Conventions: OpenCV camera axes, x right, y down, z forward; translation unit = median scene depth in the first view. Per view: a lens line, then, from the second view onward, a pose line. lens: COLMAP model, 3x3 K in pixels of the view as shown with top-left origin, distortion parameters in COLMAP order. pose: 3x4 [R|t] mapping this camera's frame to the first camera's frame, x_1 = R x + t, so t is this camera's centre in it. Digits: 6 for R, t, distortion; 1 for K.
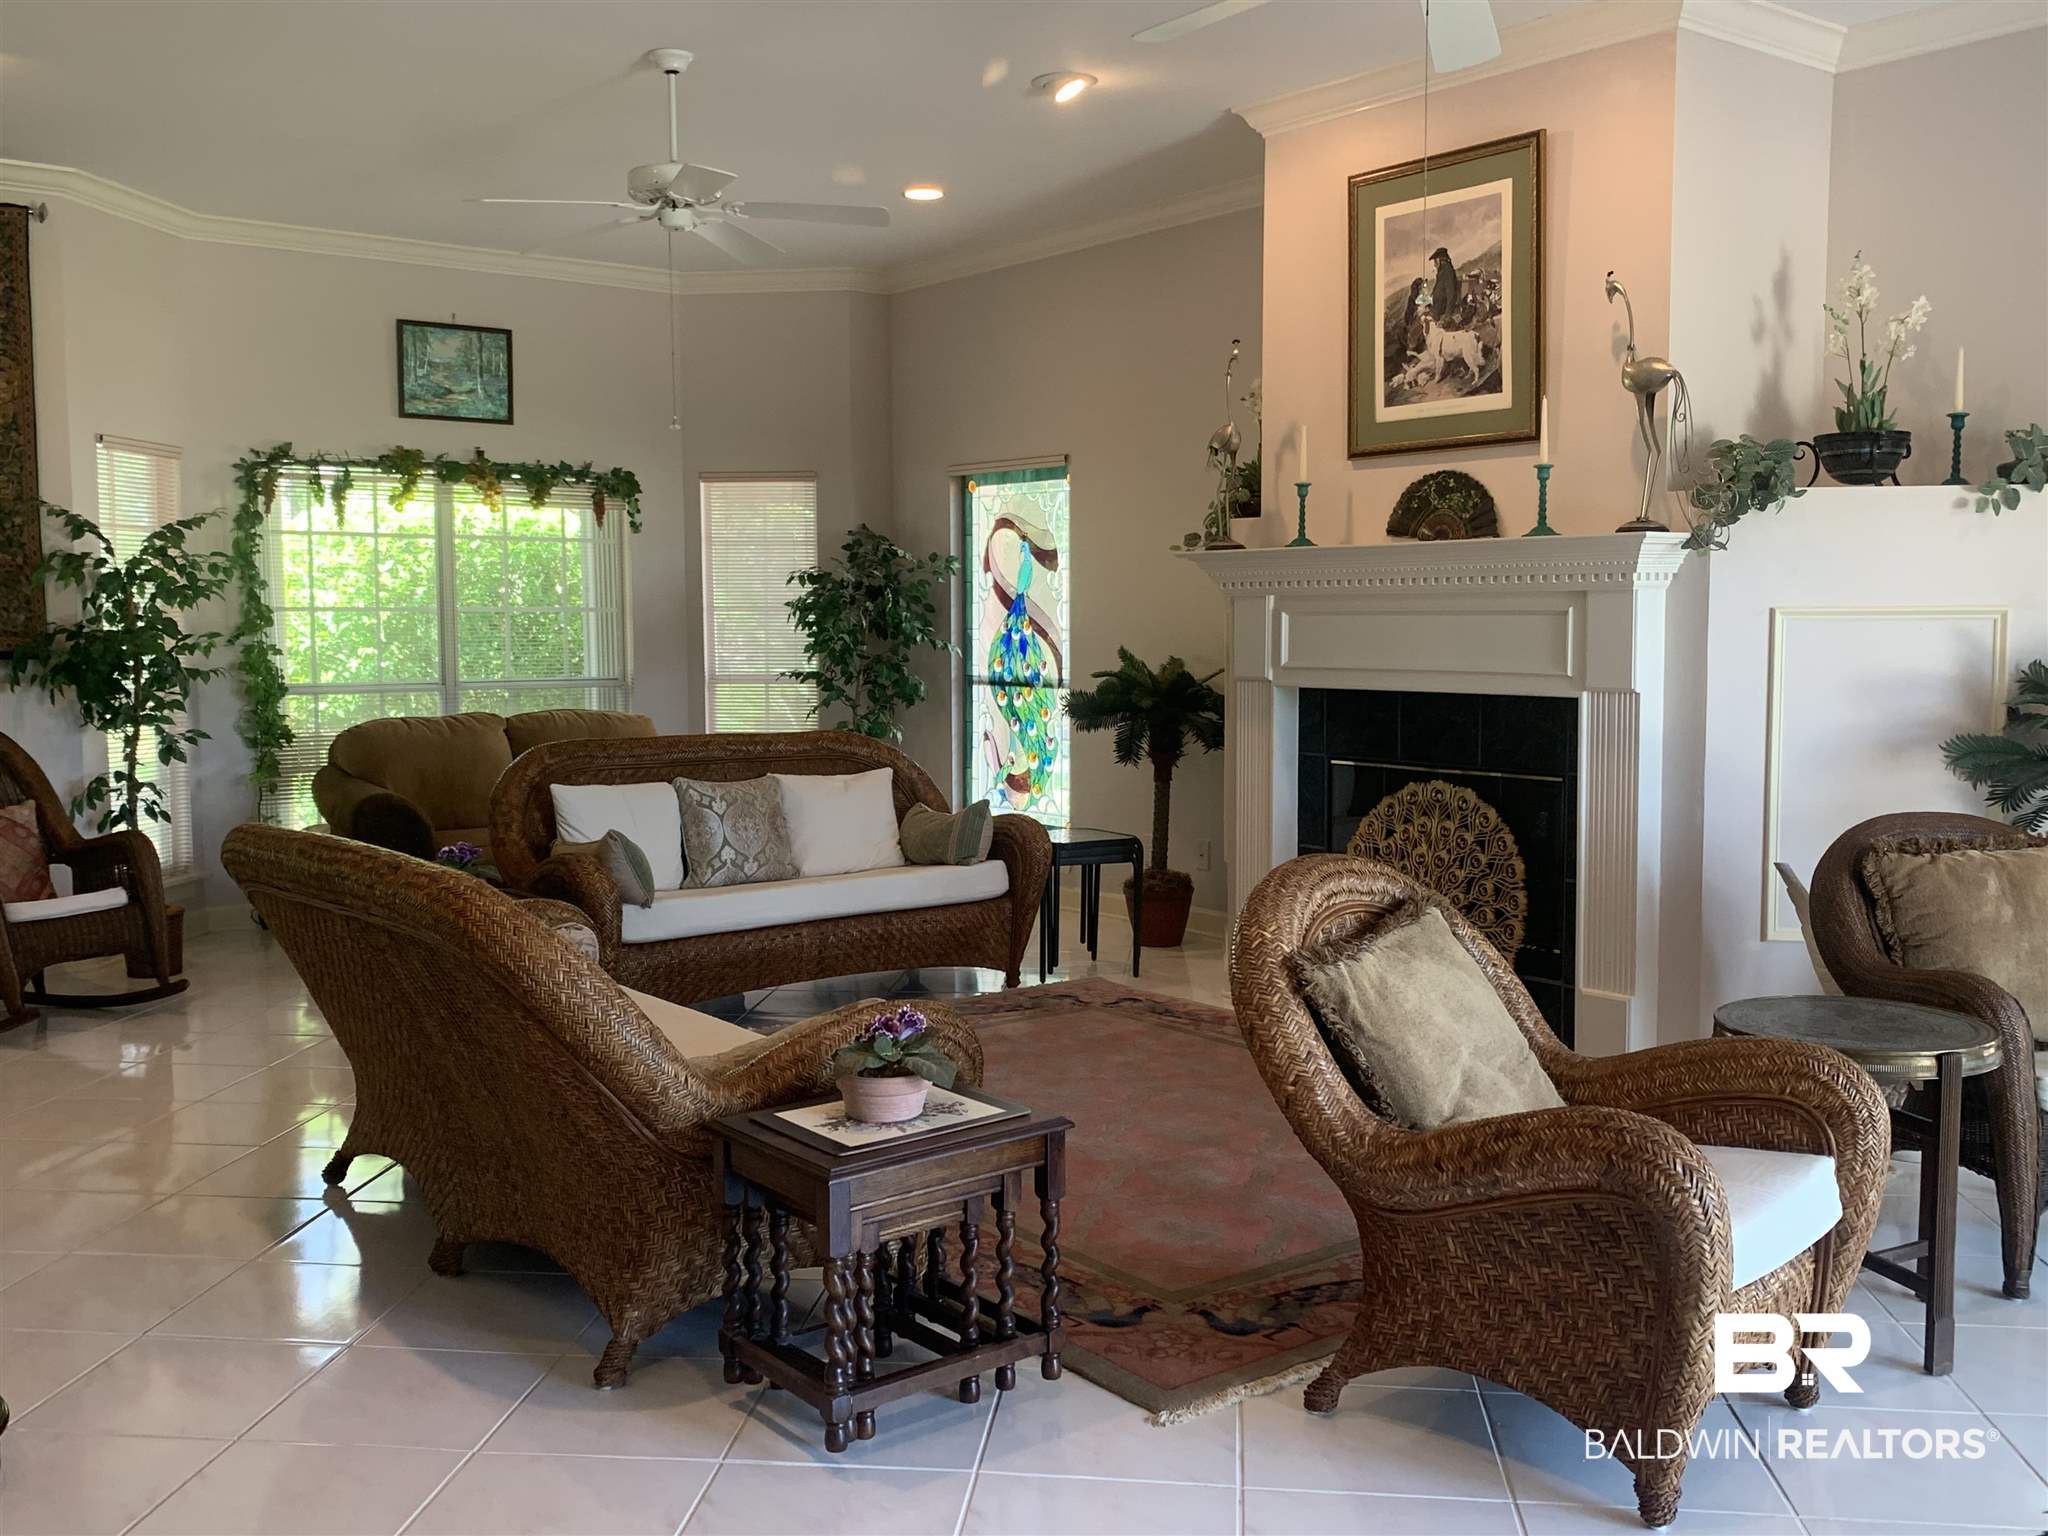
lens RADIAL K [[1918.9, 0, 1015.4], [0, 1918.9, 752.9], [0, 0, 1]] dist [0.078898, 0.000000]
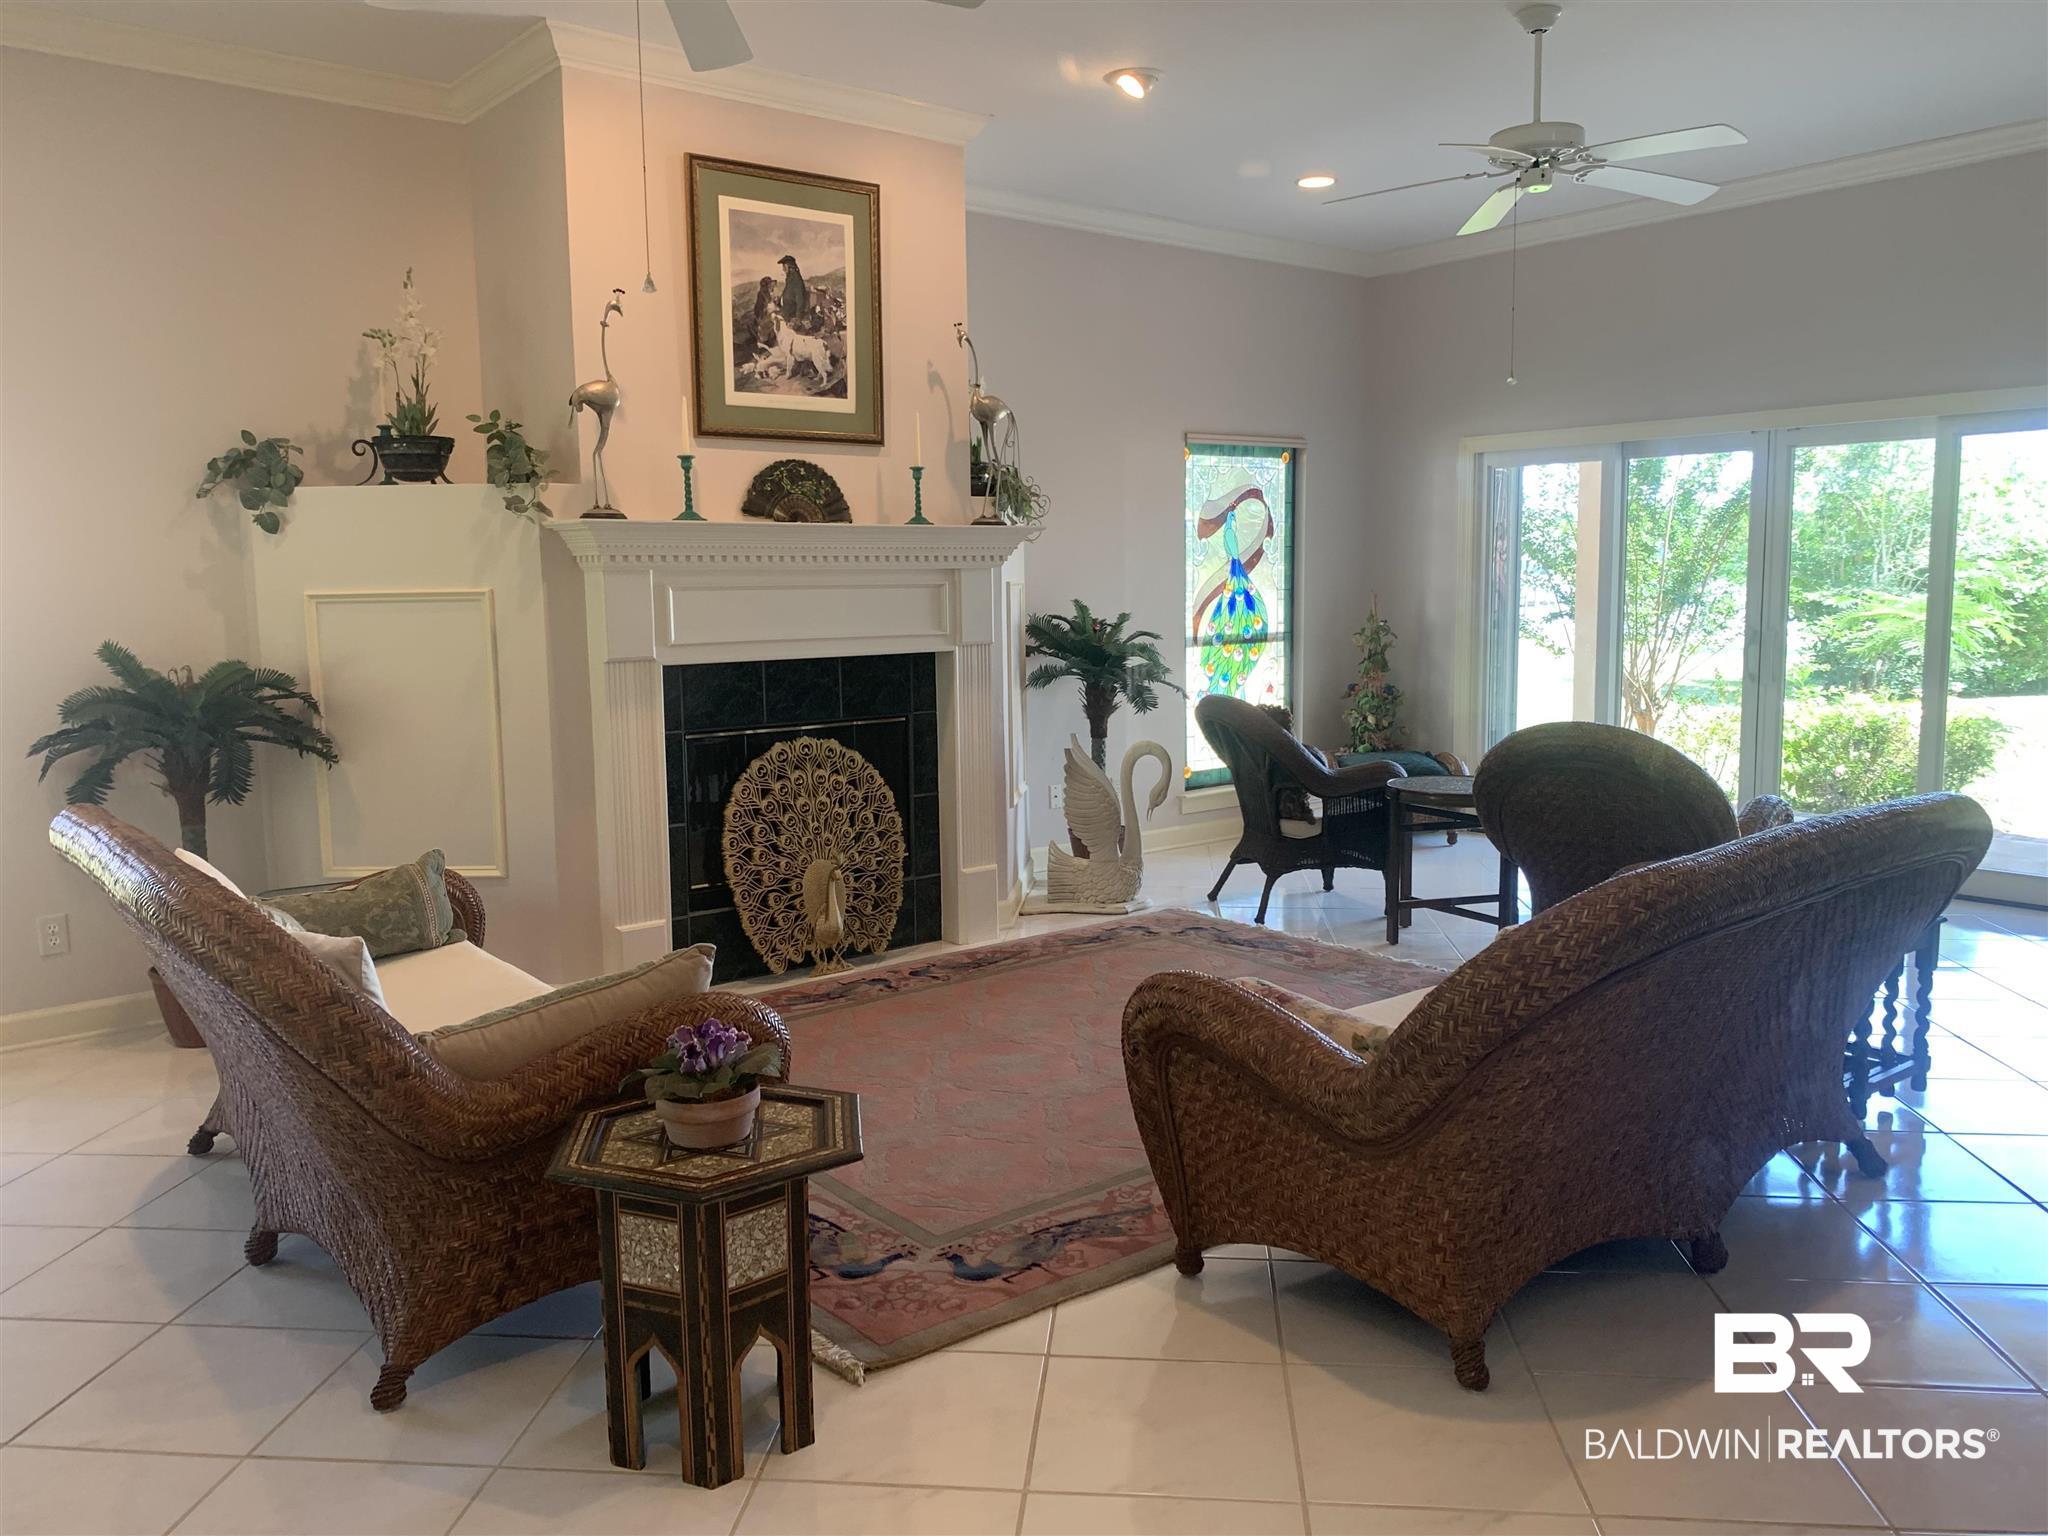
lens RADIAL K [[1568.6, 0, 1042.4], [0, 1568.6, 813.5], [0, 0, 1]] dist [0.007110, -0.009806]
pose [[-0.020689, -0.145888, 0.989085, -0.713933], [0.087572, 0.985230, 0.147151, -0.065670], [-0.995943, 0.089660, -0.007608, 0.886655]]
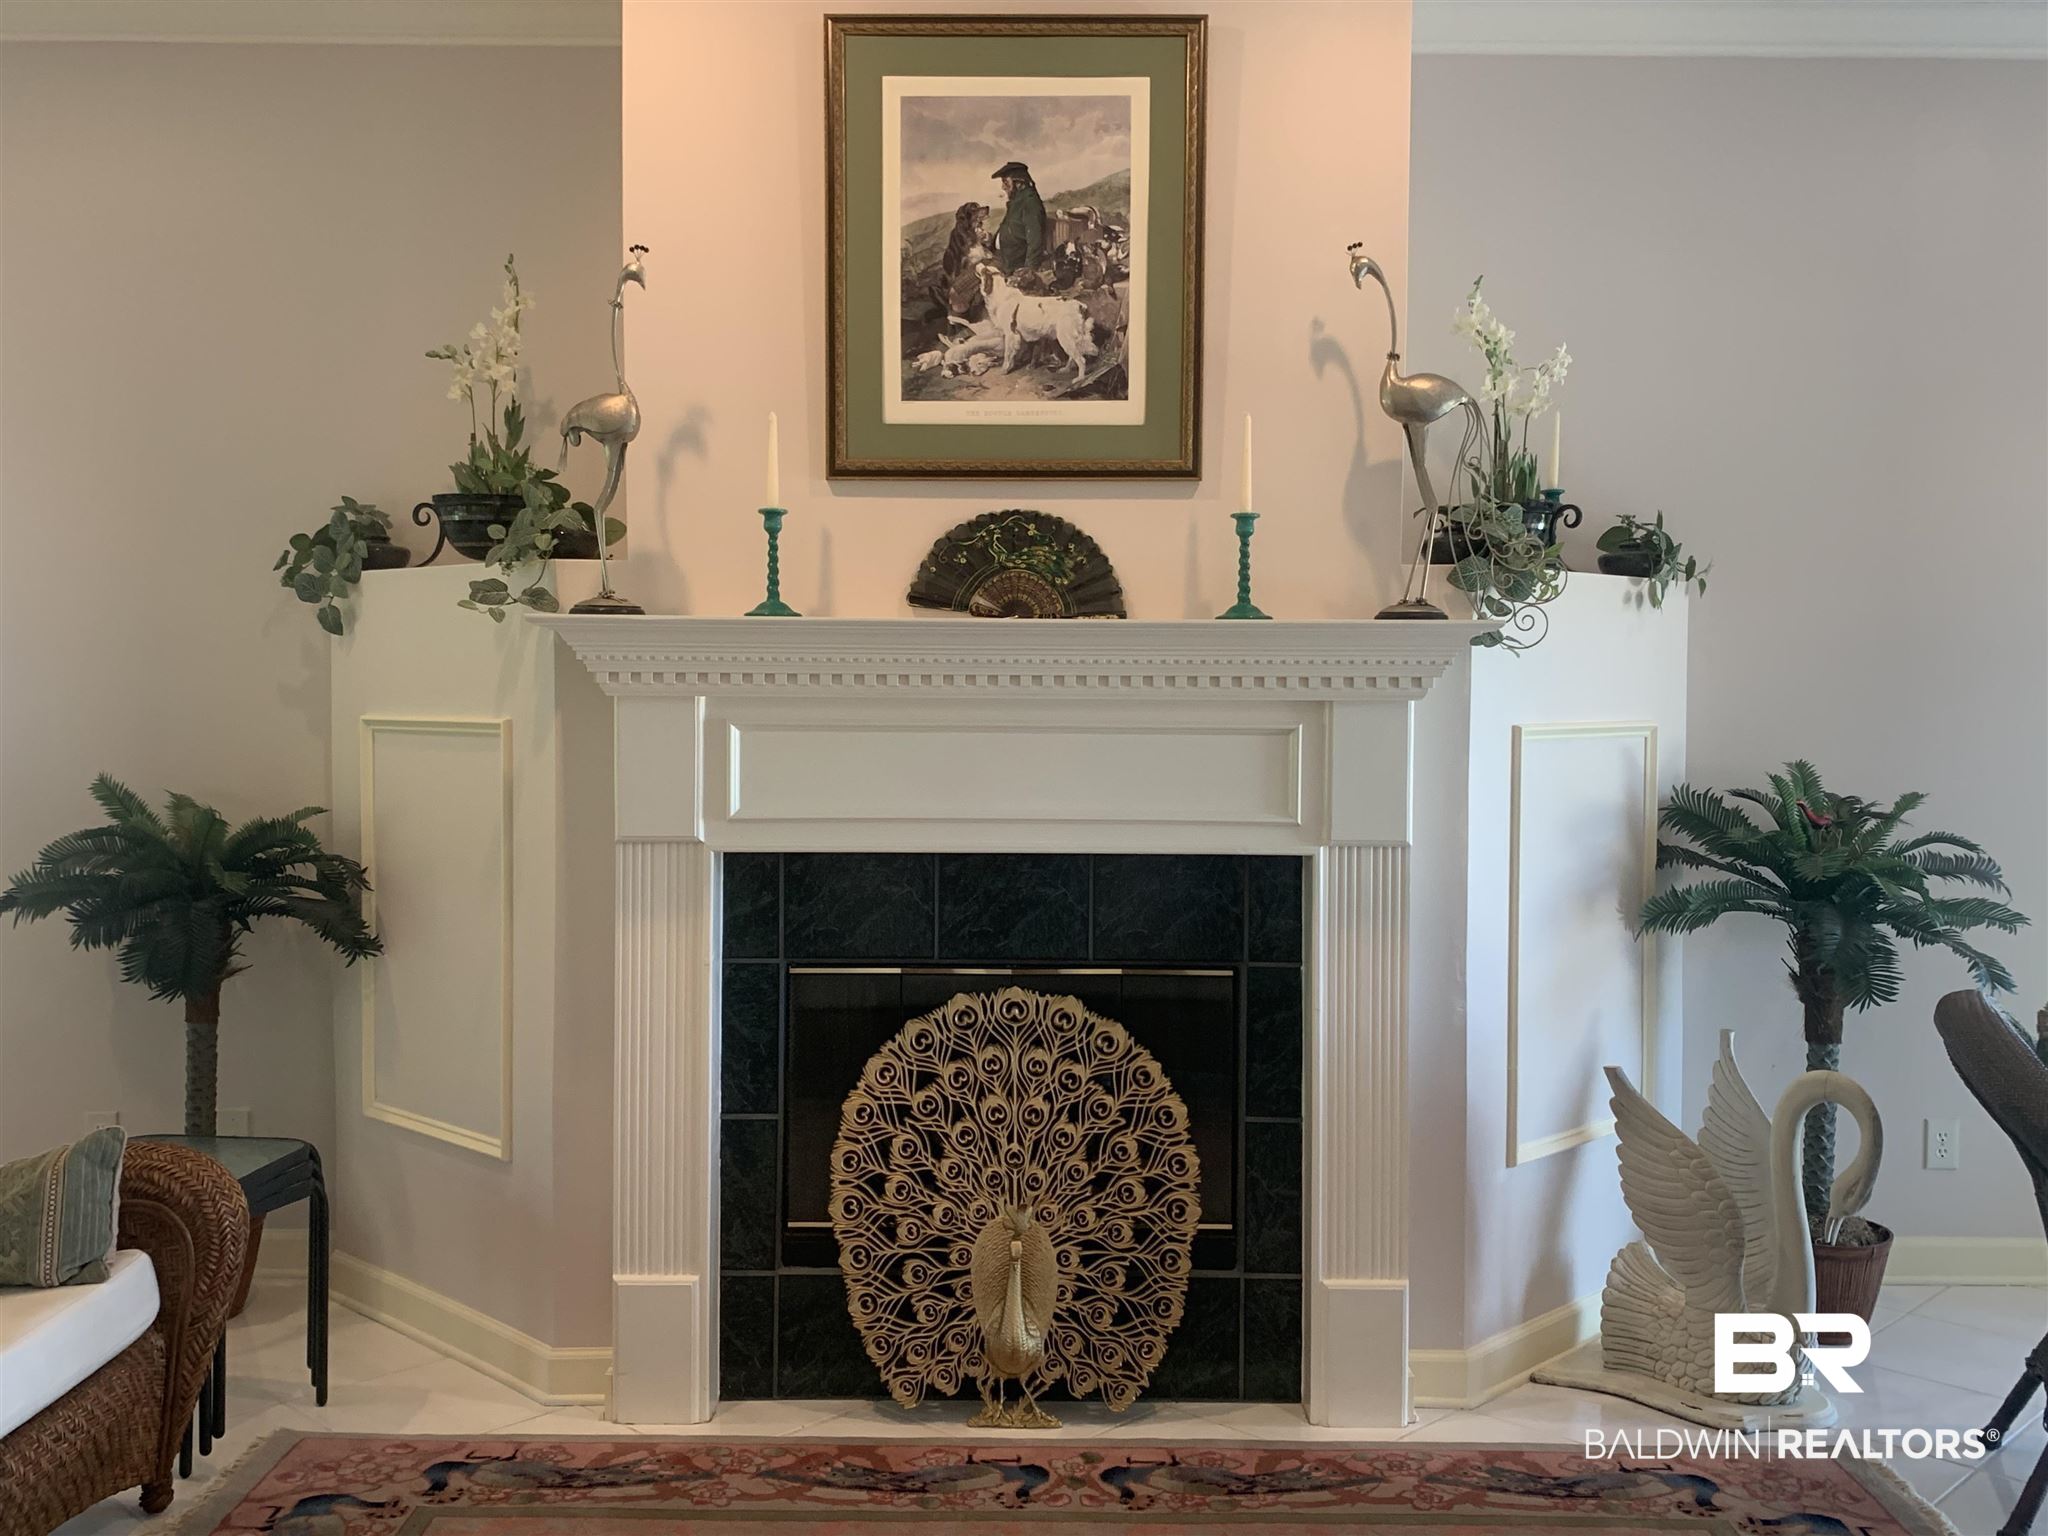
lens RADIAL K [[1918.9, 0, 1019.4], [0, 1918.9, 767.3], [0, 0, 1]] dist [0.078898, 0.000000]
pose [[0.628054, -0.028734, 0.777639, -0.281230], [0.050155, 0.998735, -0.003604, -0.058102], [-0.776552, 0.041266, 0.628701, 0.601772]]
